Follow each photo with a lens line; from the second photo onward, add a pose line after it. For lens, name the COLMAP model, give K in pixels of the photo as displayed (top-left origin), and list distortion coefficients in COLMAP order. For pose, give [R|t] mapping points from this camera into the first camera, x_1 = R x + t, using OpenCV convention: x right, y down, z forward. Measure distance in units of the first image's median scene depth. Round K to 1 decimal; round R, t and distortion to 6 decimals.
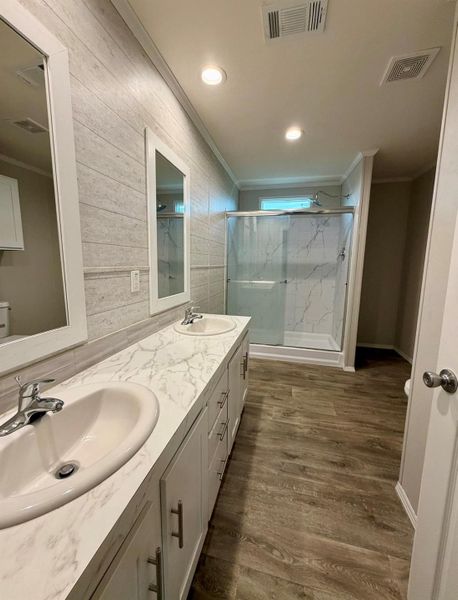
lens RADIAL K [[240.9, 0, 229.0], [0, 240.9, 300.0], [0, 0, 1]] dist [0.001018, -0.000128]
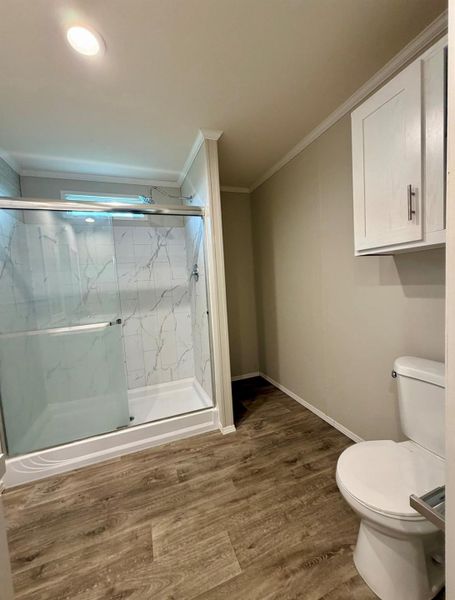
lens RADIAL K [[240.8, 0, 227.5], [0, 240.8, 300.0], [0, 0, 1]] dist [-0.000601, -0.000255]
pose [[0.821880, -0.099287, 0.560941, 0.127116], [0.156340, 0.986198, -0.054509, -0.052847], [-0.547787, 0.132497, 0.826059, 0.344379]]
